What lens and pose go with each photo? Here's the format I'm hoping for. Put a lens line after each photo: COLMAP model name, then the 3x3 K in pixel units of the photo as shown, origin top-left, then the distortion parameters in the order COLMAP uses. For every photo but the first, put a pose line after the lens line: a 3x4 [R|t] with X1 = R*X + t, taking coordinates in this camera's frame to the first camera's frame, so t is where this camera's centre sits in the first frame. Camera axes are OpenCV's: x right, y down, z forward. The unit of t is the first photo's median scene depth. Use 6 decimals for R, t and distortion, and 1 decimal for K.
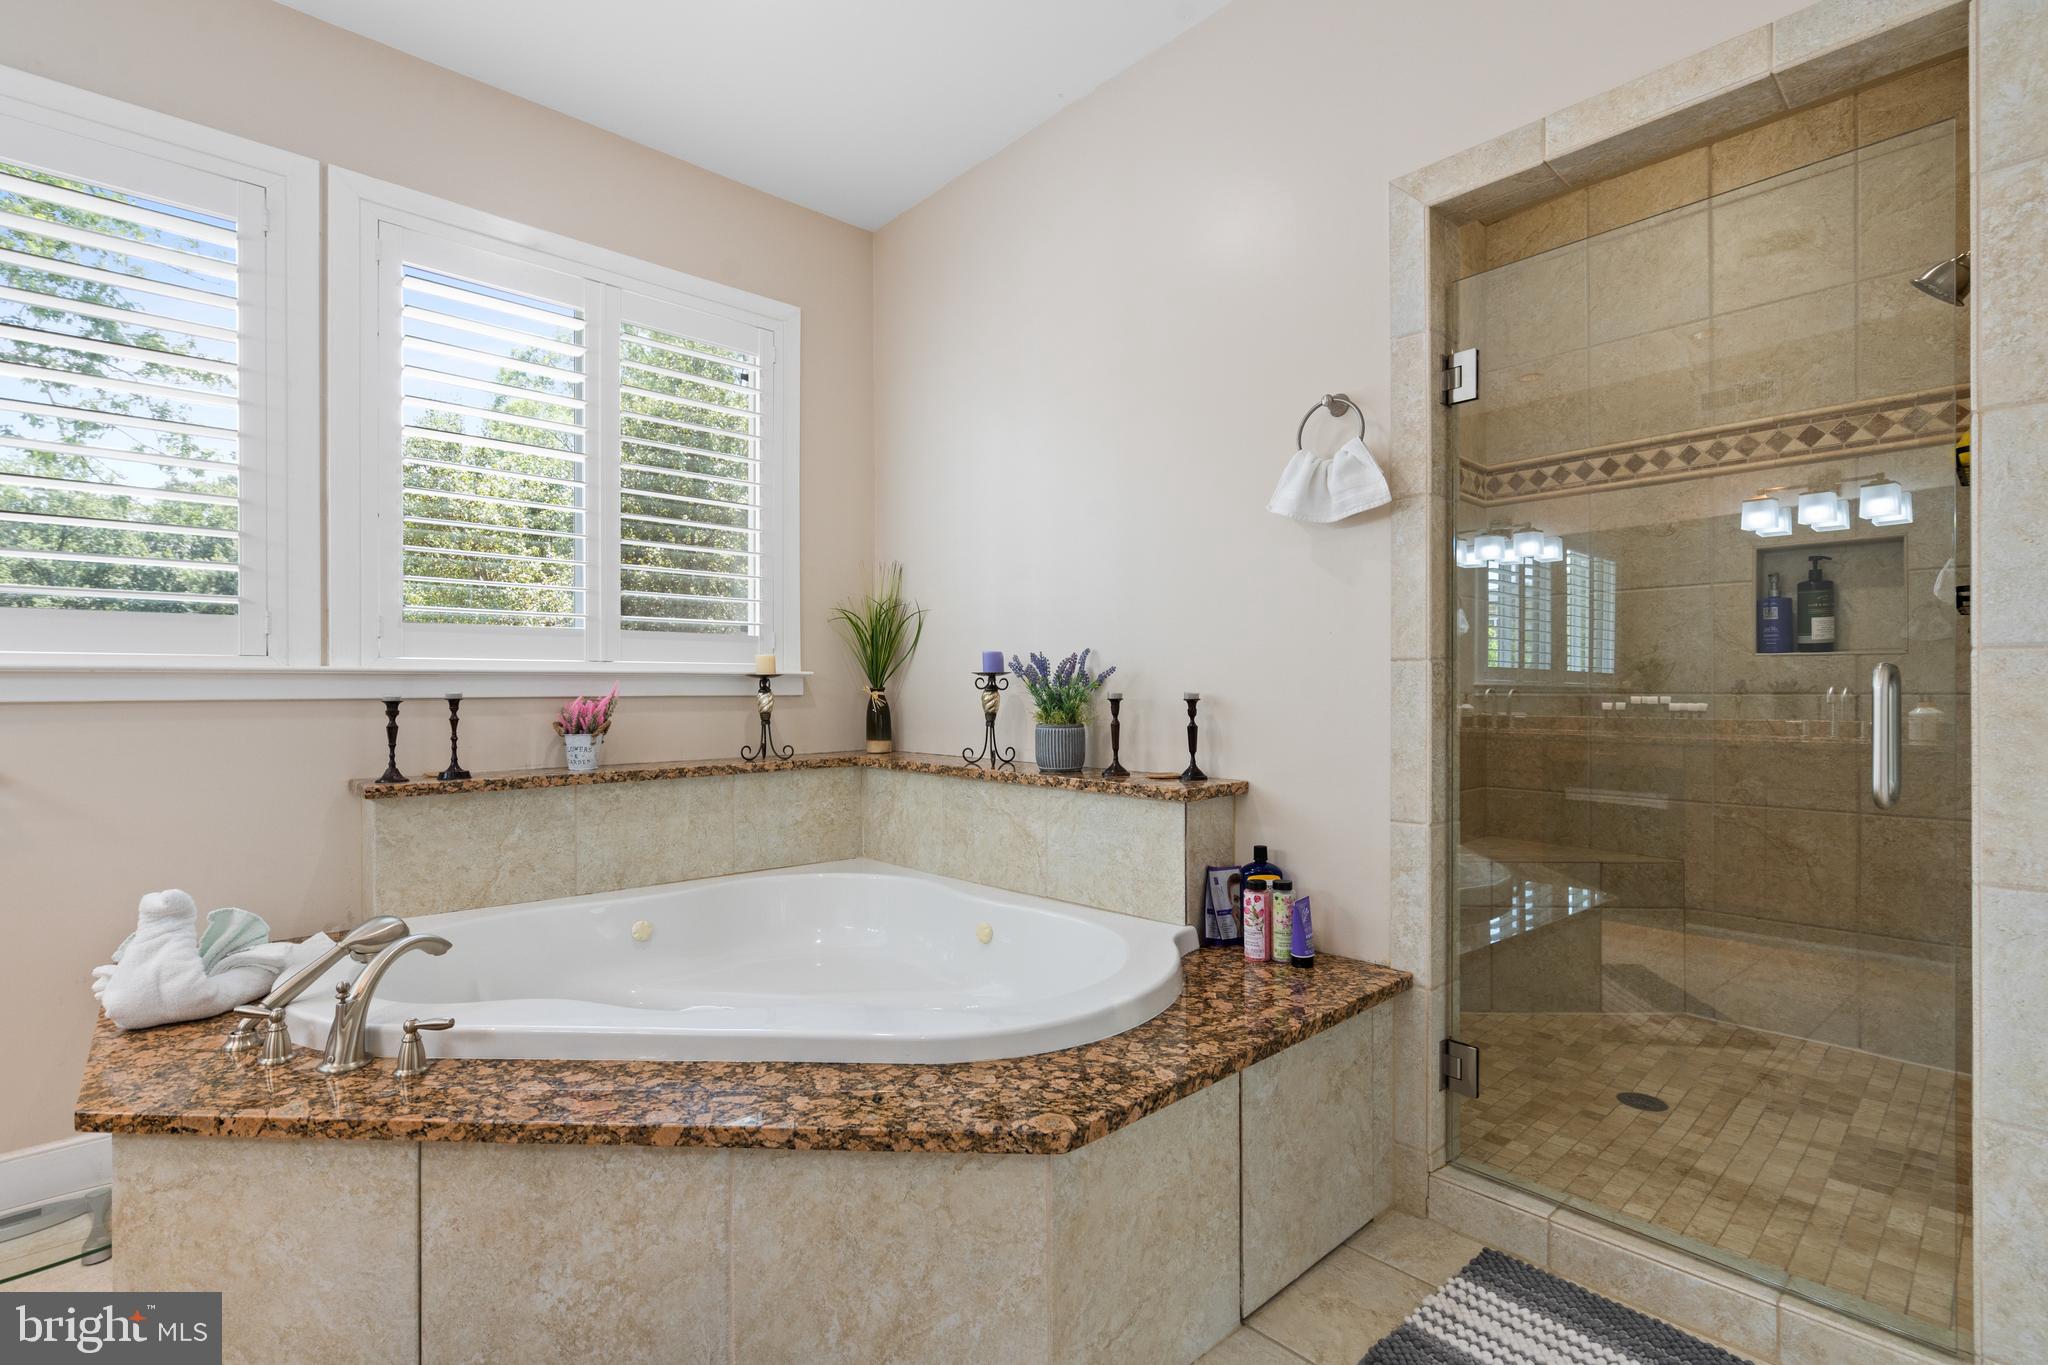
lens RADIAL K [[935.2, 0, 1030.0], [0, 935.2, 688.9], [0, 0, 1]] dist [-0.003907, 0.000871]
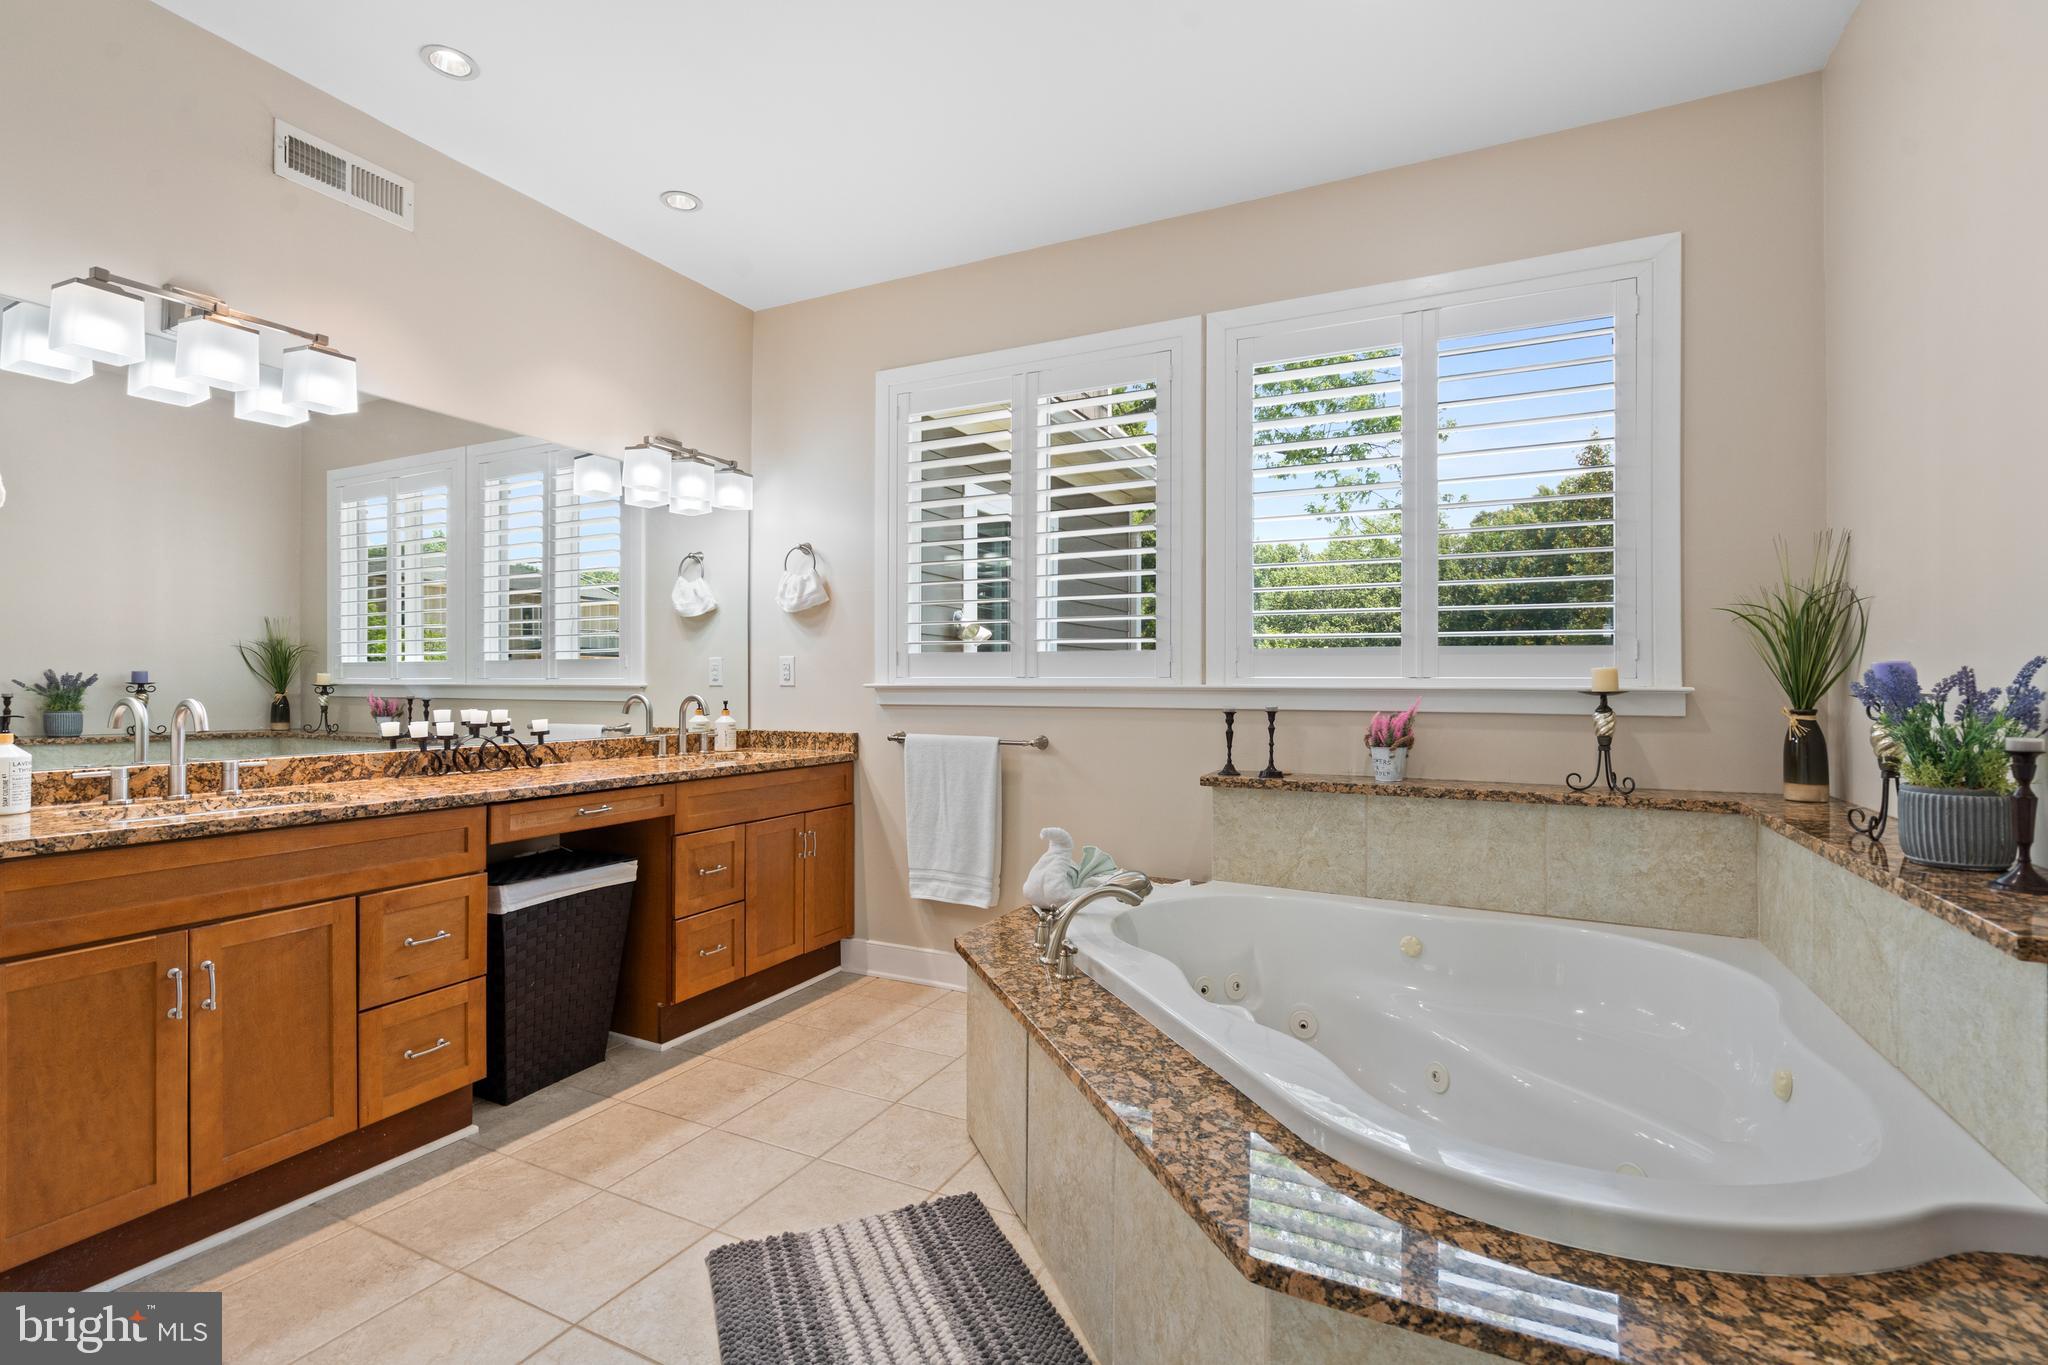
lens RADIAL K [[935.2, 0, 1028.5], [0, 935.2, 678.2], [0, 0, 1]] dist [-0.003907, 0.000871]
pose [[0.353813, 0.000100, -0.935316, 0.390044], [-0.005809, 0.999981, -0.002091, -0.026819], [0.935298, 0.006173, 0.353807, 0.257348]]
